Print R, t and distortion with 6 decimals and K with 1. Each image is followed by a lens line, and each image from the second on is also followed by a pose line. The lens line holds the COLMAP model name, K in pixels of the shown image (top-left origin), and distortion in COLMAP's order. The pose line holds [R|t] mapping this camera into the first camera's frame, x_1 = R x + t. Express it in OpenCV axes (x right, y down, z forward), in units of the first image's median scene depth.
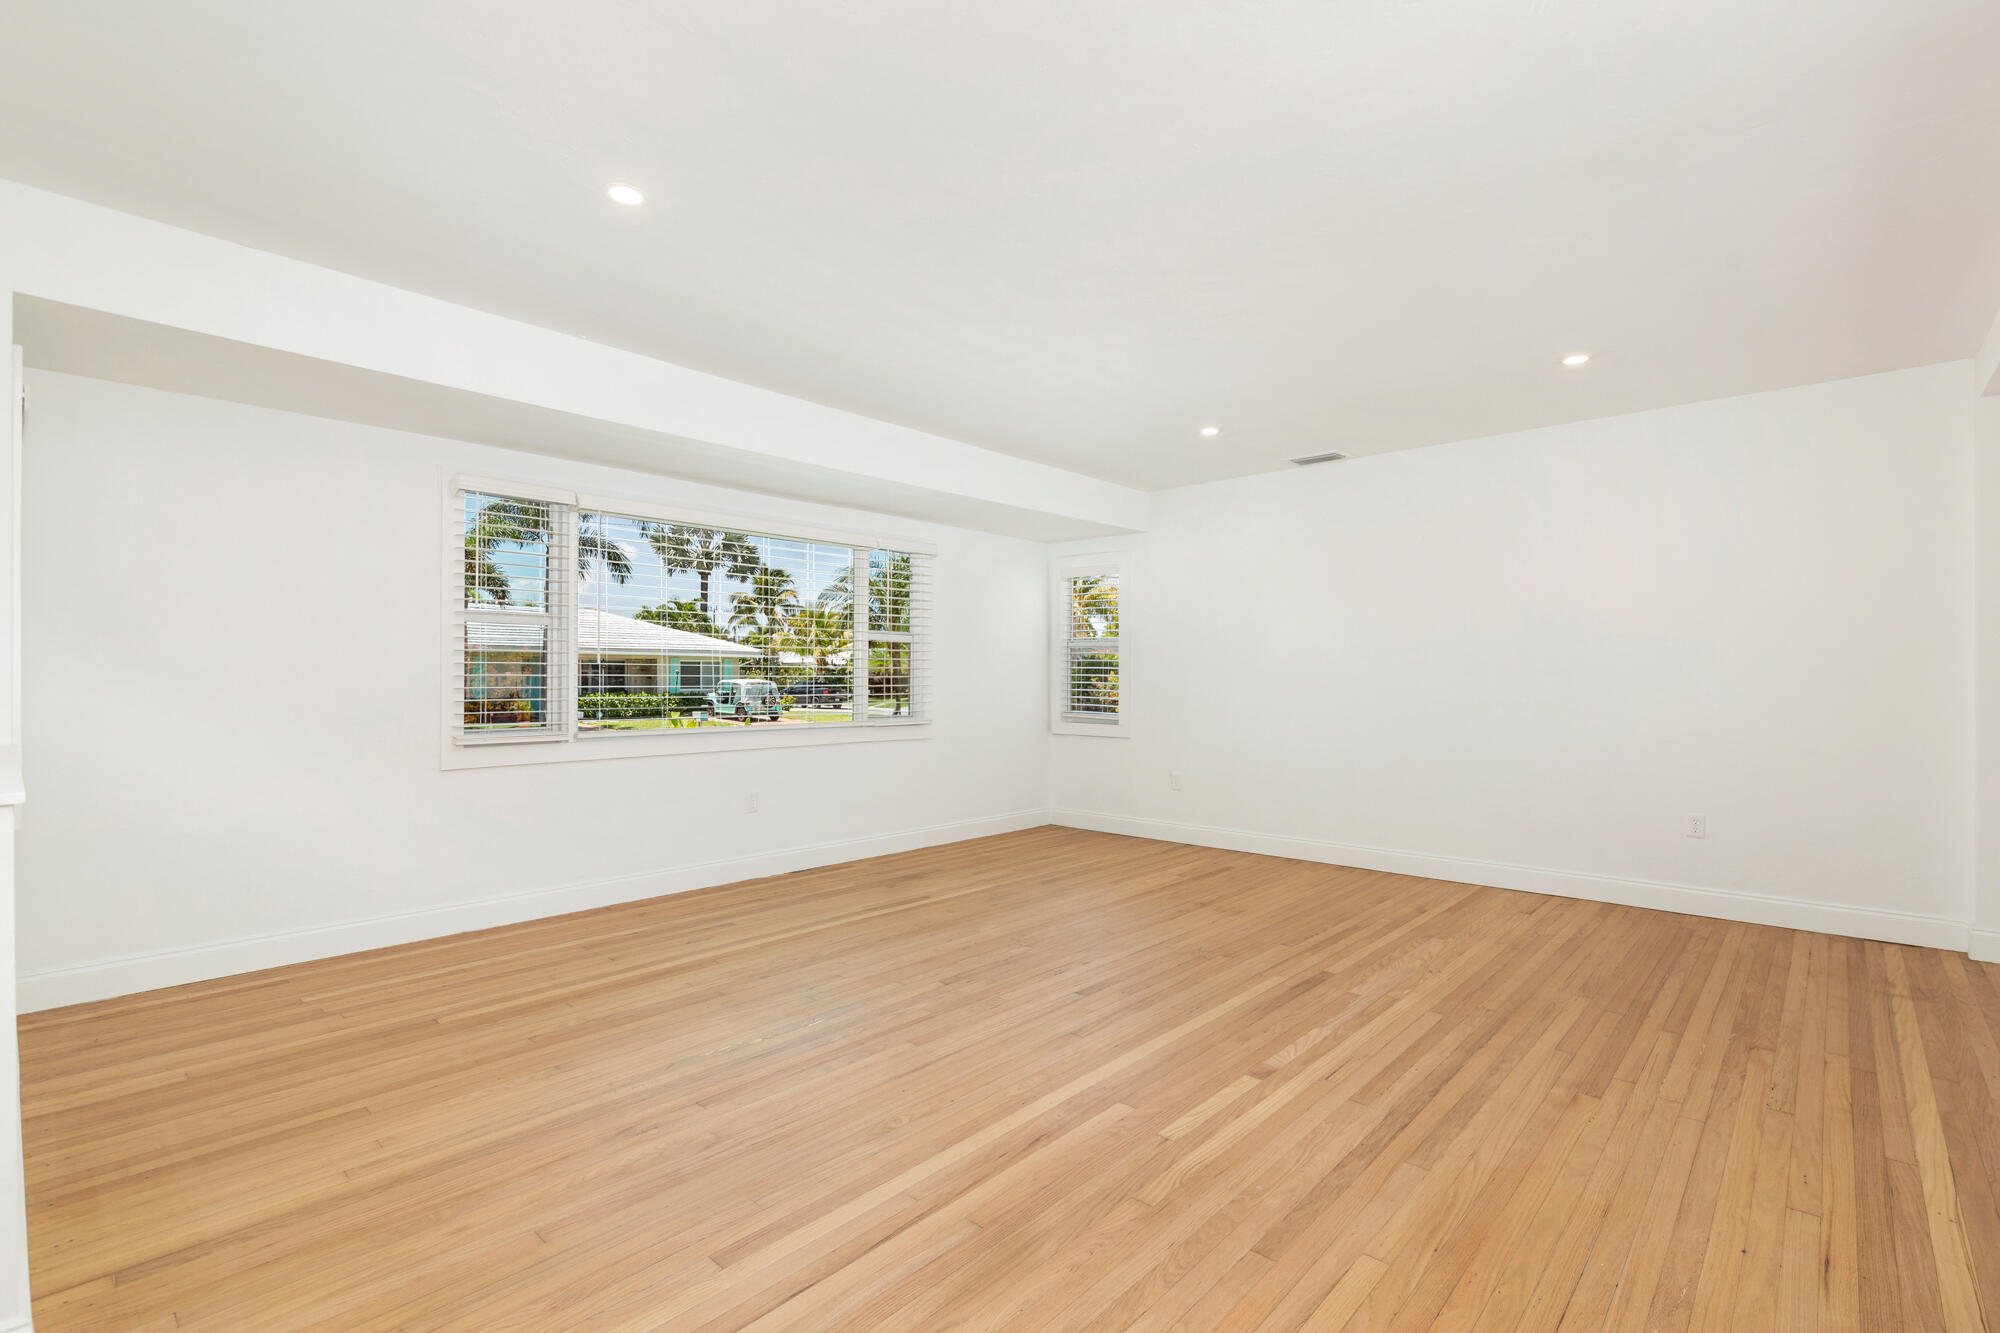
lens RADIAL K [[915.8, 0, 1012.6], [0, 915.8, 667.7], [0, 0, 1]] dist [0.002083, 0.000830]
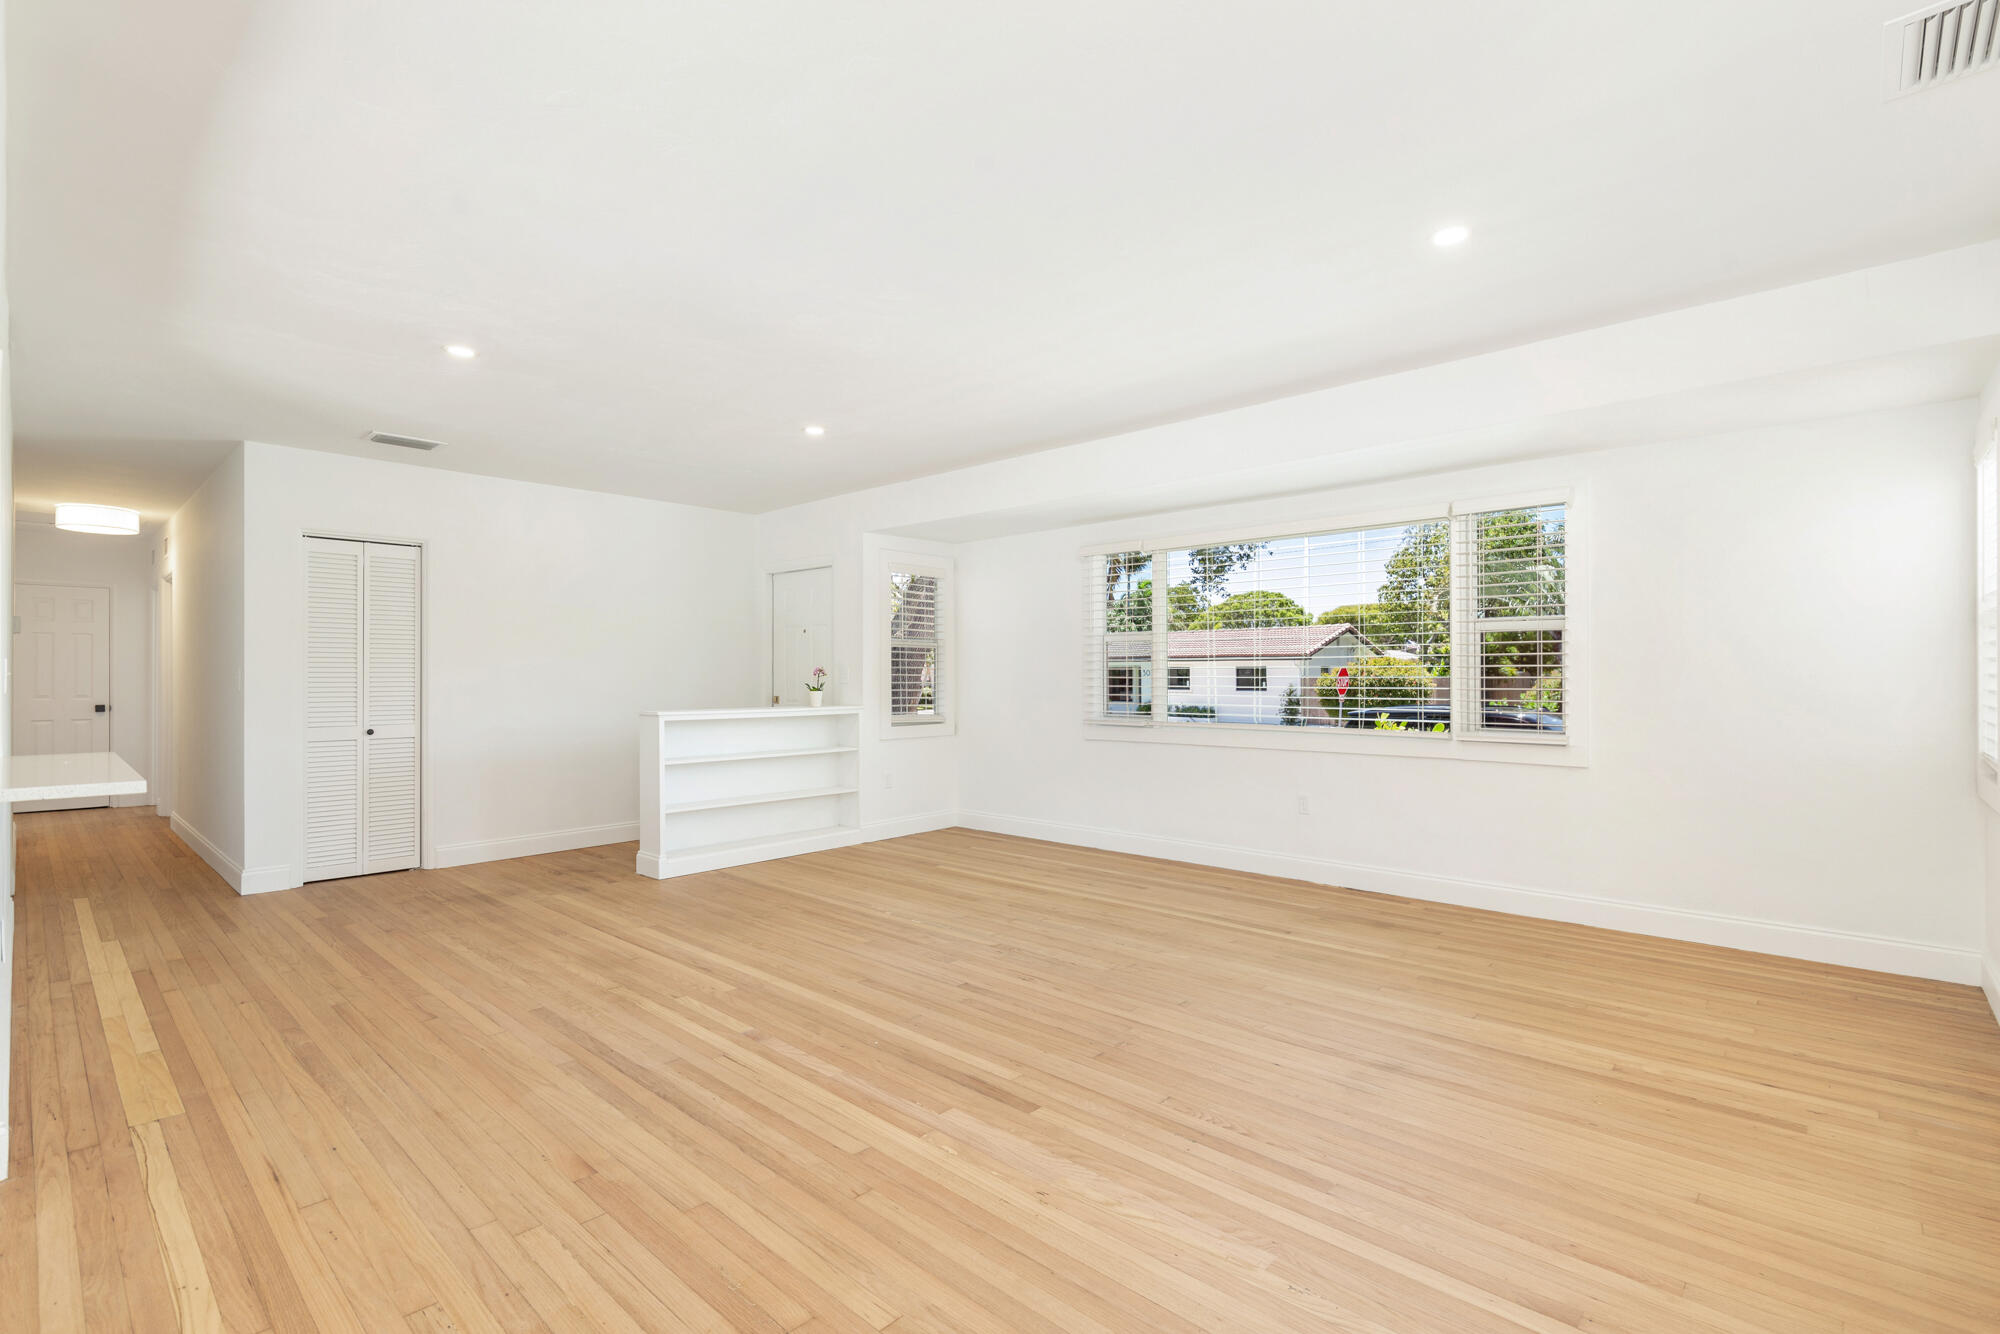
lens RADIAL K [[915.8, 0, 1008.5], [0, 915.8, 675.0], [0, 0, 1]] dist [0.002083, 0.000830]
pose [[-0.013210, -0.002261, -0.999910, 1.446566], [0.012675, 0.999917, -0.002428, 0.007421], [0.999832, -0.012705, -0.013180, 1.382225]]
